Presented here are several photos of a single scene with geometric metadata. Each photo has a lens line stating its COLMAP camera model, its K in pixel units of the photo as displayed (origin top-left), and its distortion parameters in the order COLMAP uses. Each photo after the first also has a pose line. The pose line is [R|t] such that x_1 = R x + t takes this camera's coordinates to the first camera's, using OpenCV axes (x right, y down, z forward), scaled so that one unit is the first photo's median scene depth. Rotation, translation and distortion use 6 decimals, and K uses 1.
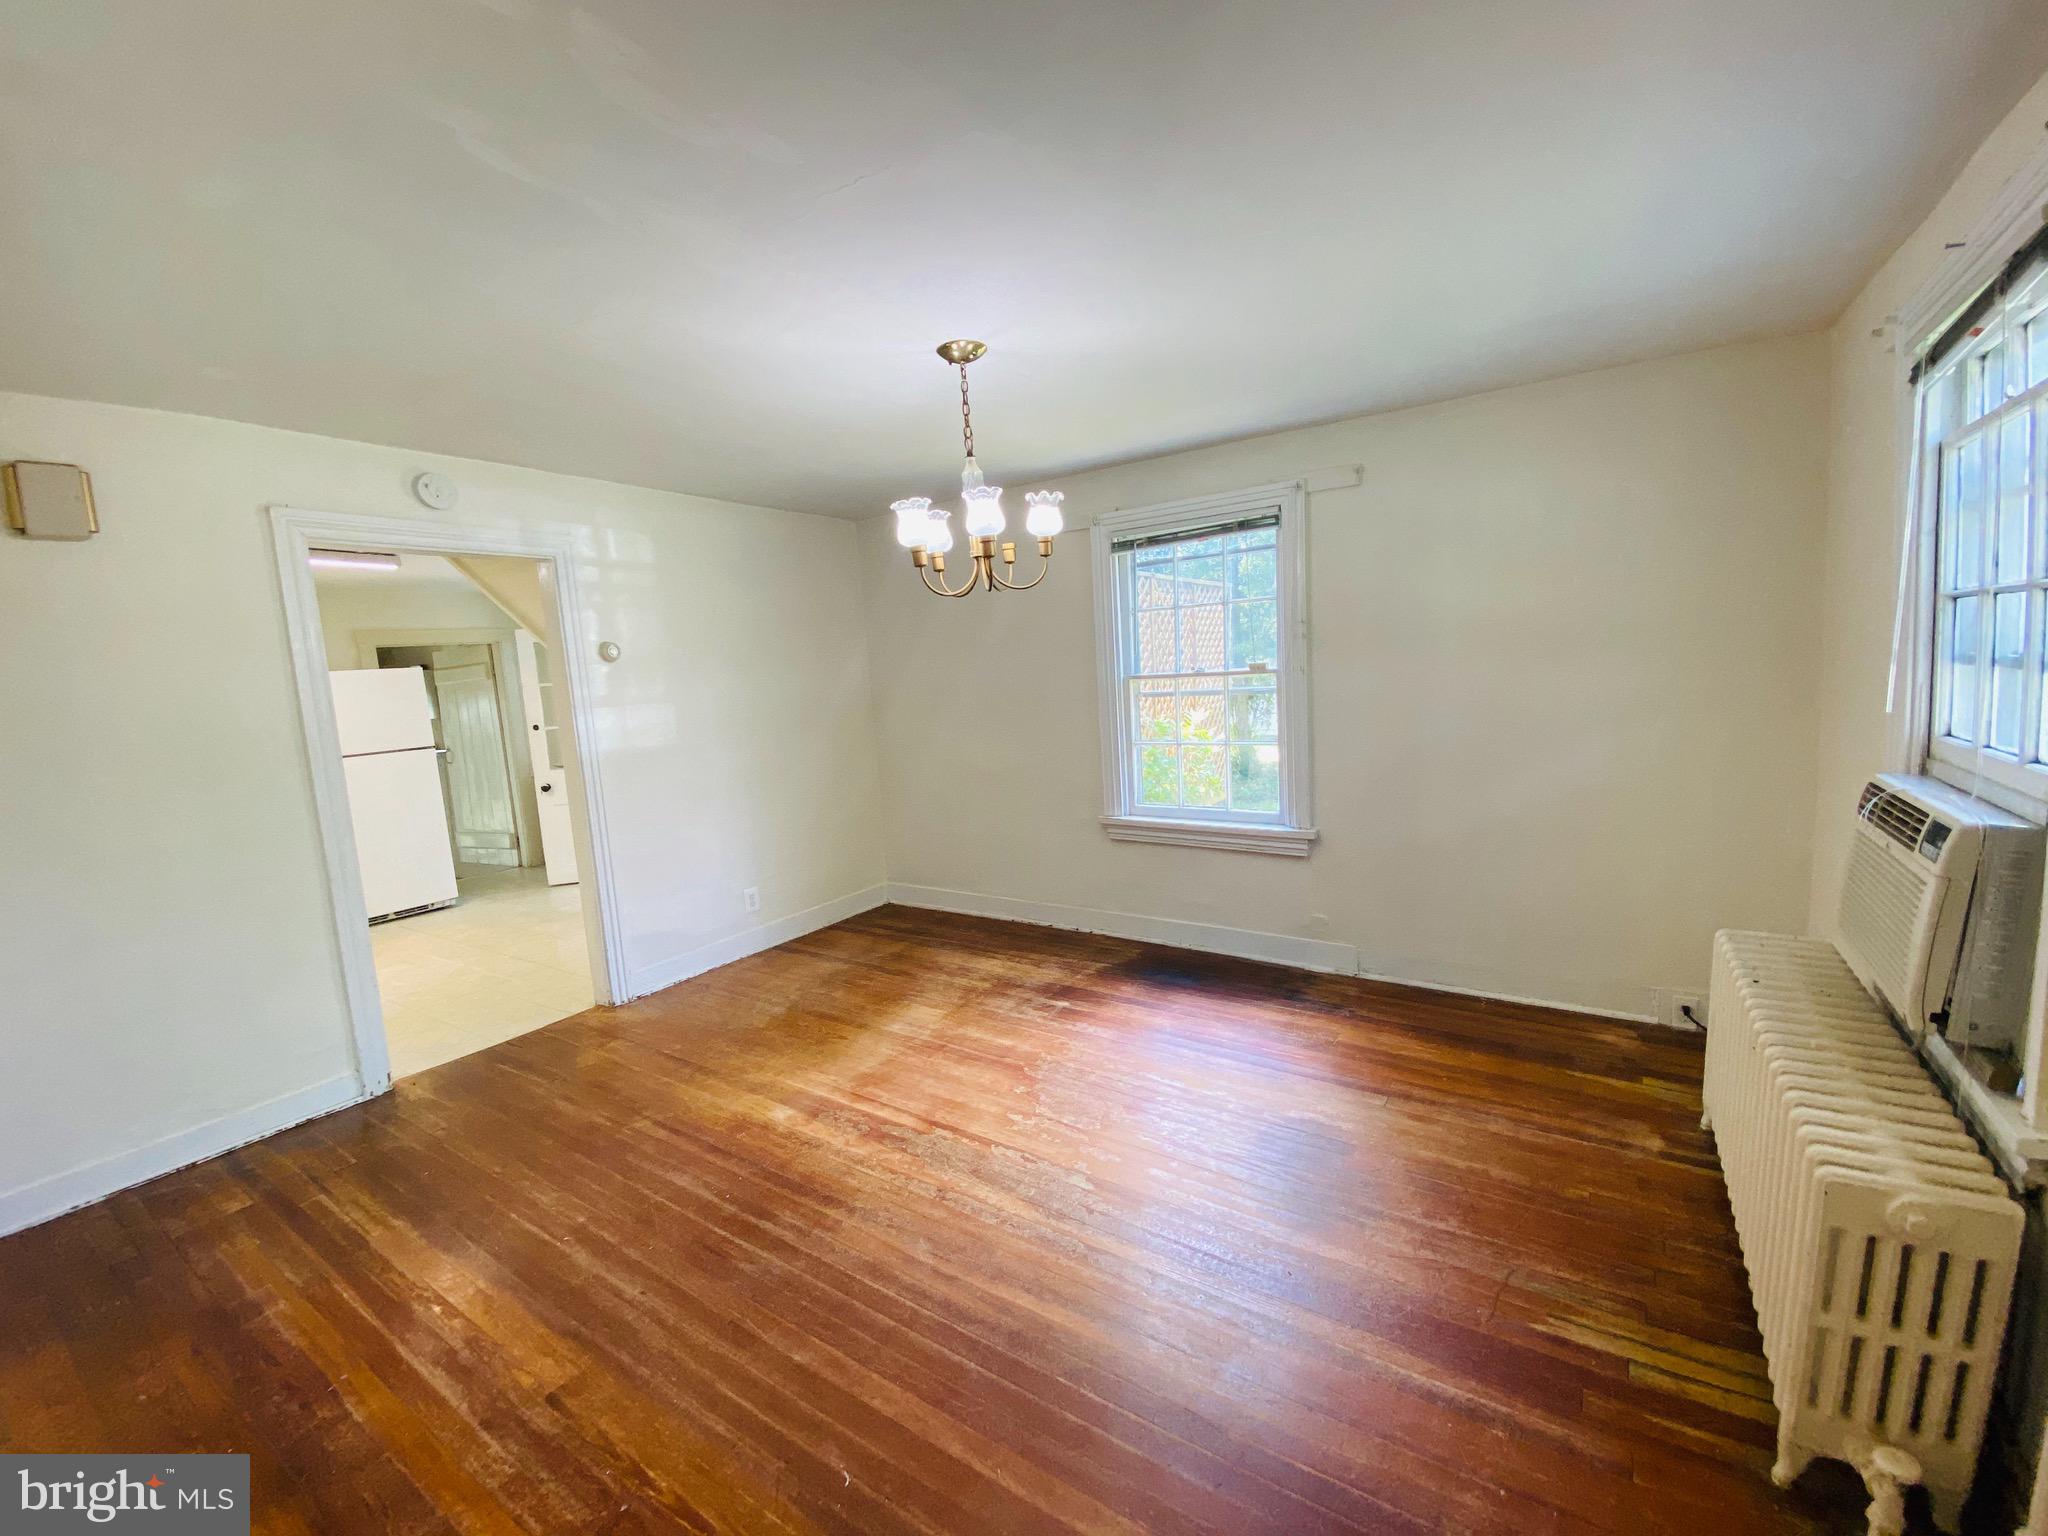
lens RADIAL K [[835.8, 0, 1026.5], [0, 835.8, 762.3], [0, 0, 1]] dist [0.000200, -0.011150]
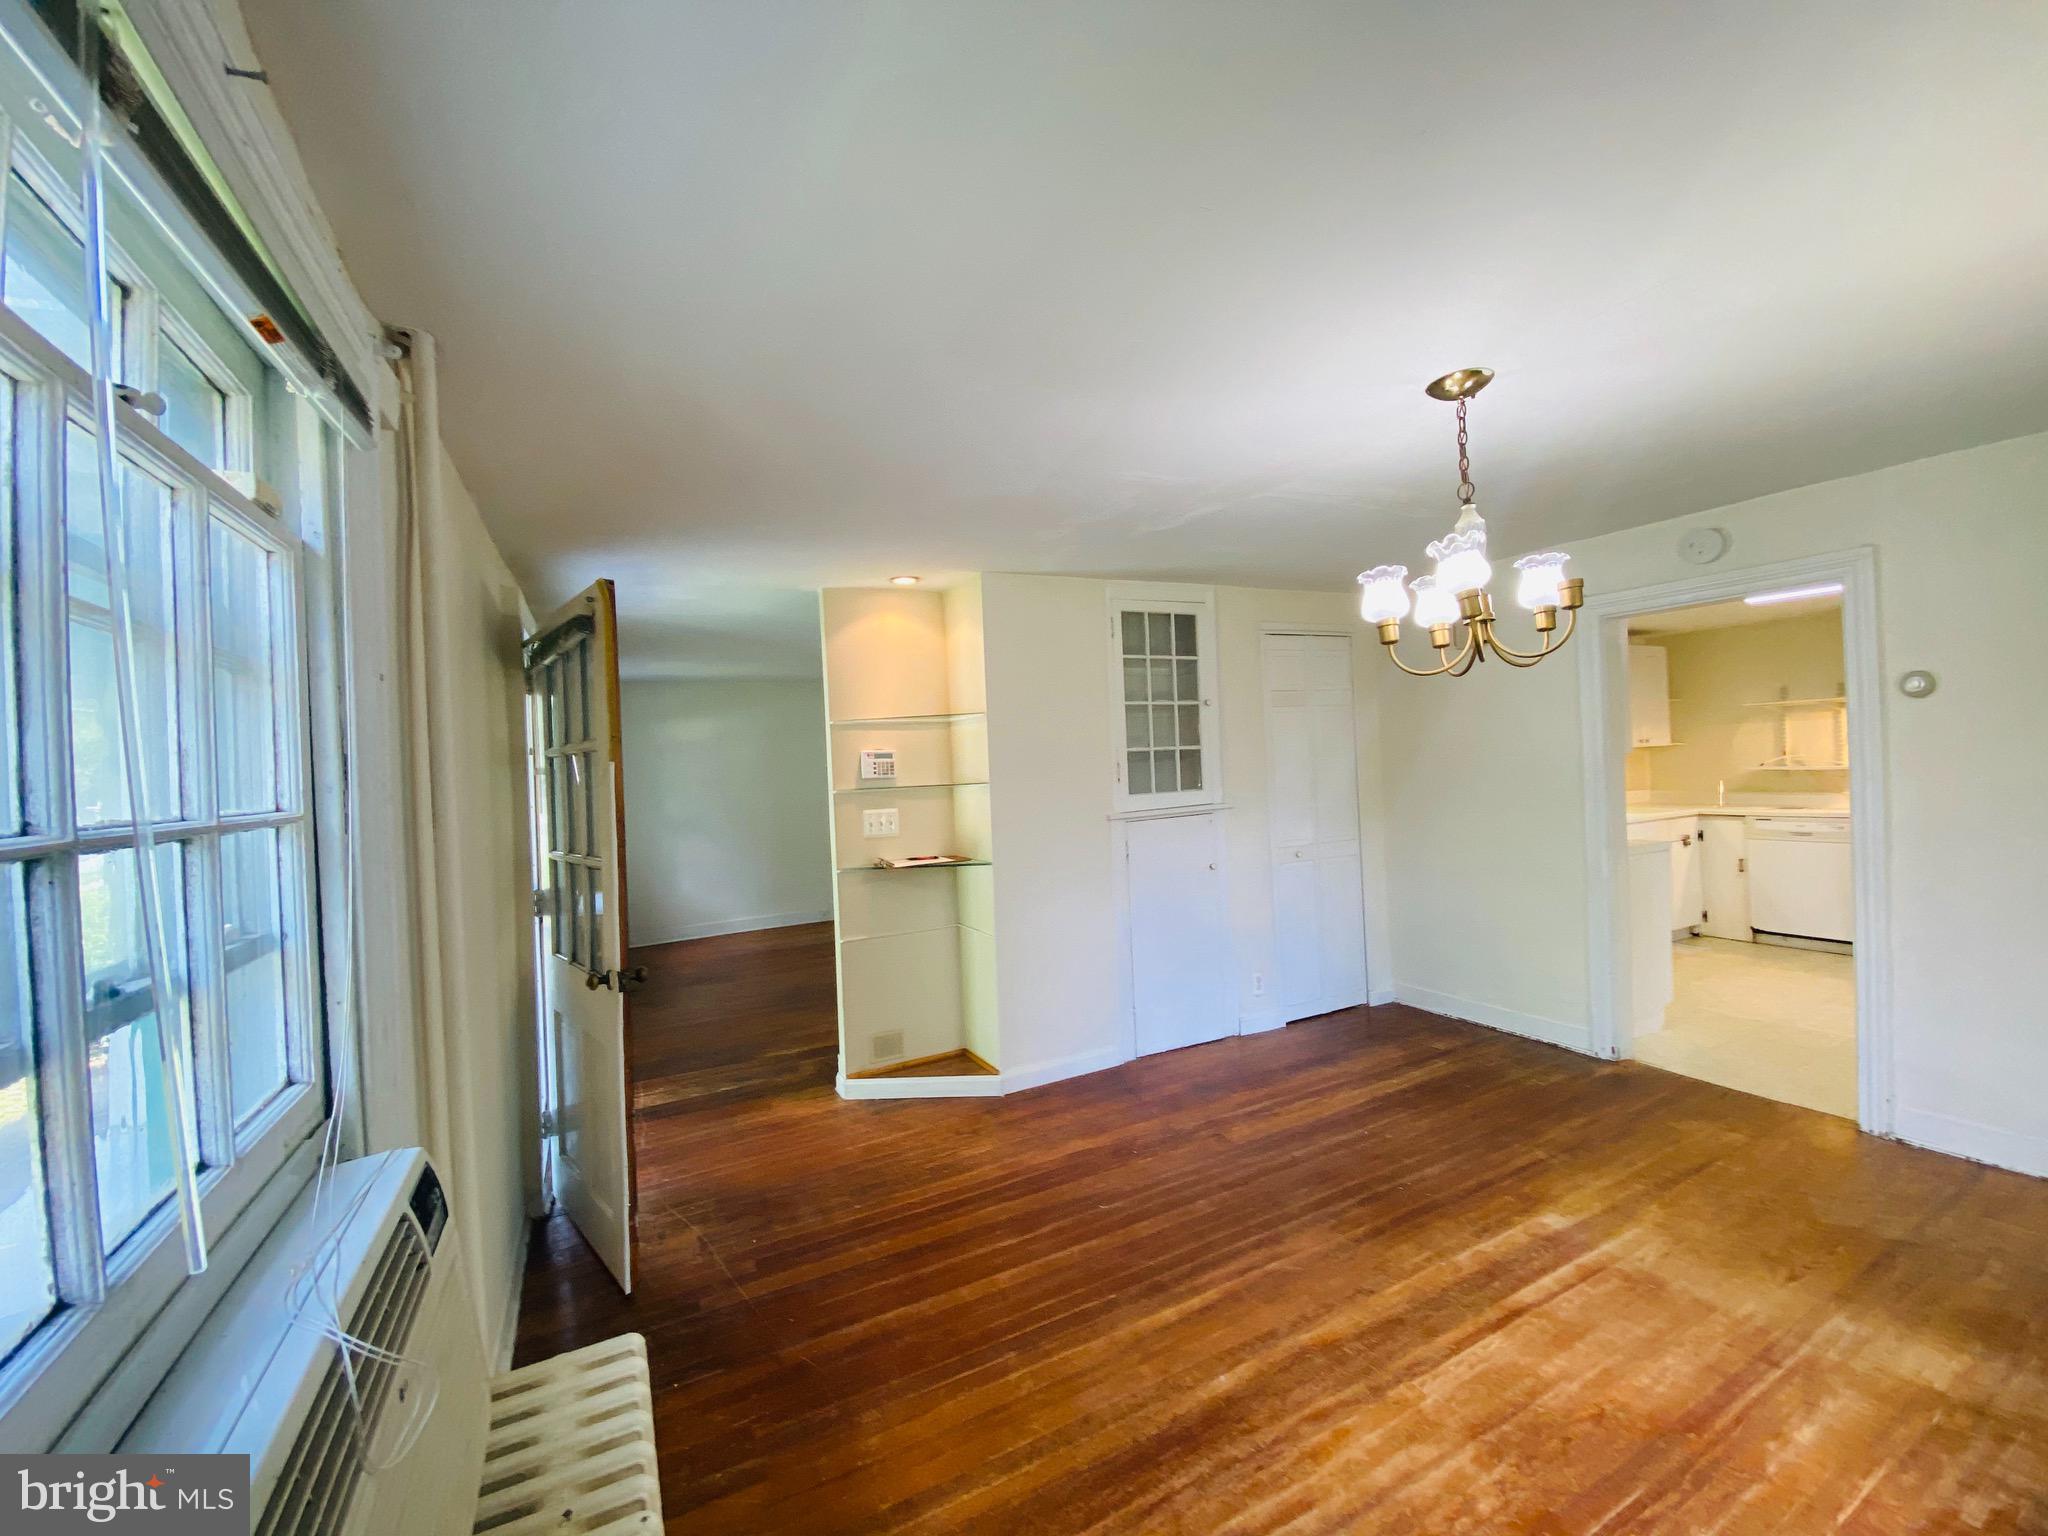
lens RADIAL K [[835.8, 0, 1026.5], [0, 835.8, 762.3], [0, 0, 1]] dist [0.000200, -0.011150]
pose [[-0.487061, 0.086522, -0.869072, 0.833840], [-0.022965, 0.993468, 0.111776, -0.193164], [0.873066, 0.074400, -0.481892, 1.001498]]
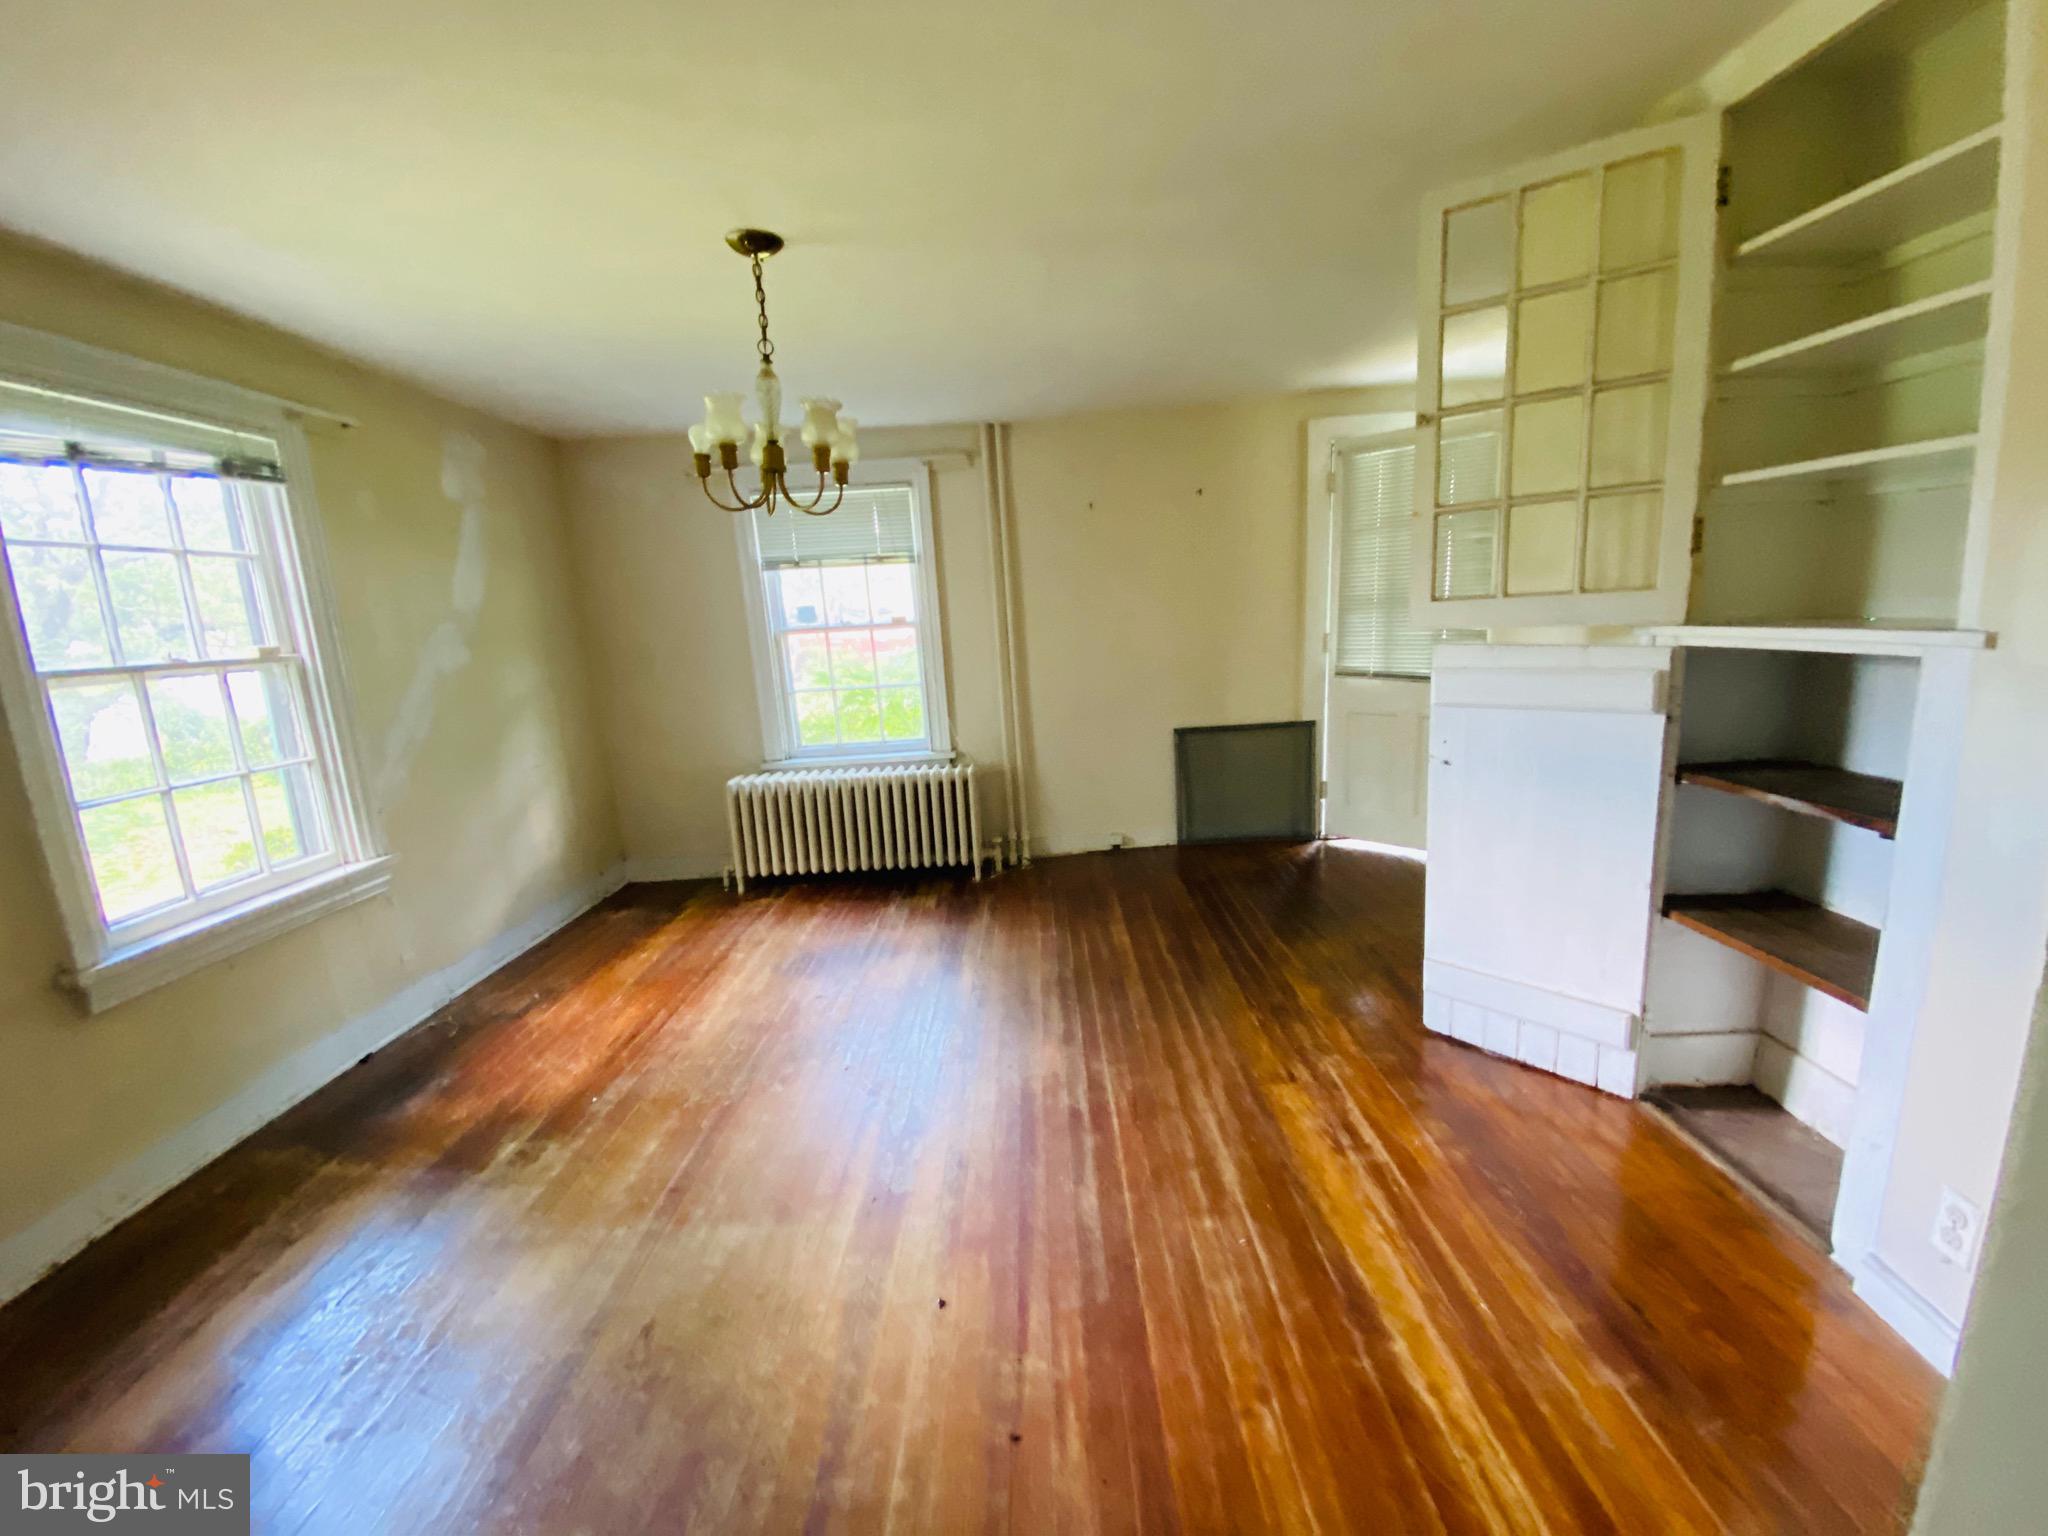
lens RADIAL K [[835.8, 0, 1026.5], [0, 835.8, 762.3], [0, 0, 1]] dist [0.000200, -0.011150]
pose [[-0.546000, -0.058096, 0.835768, -0.993394], [0.195749, 0.961134, 0.194691, -0.065463], [-0.814596, 0.269902, -0.513407, 1.312315]]
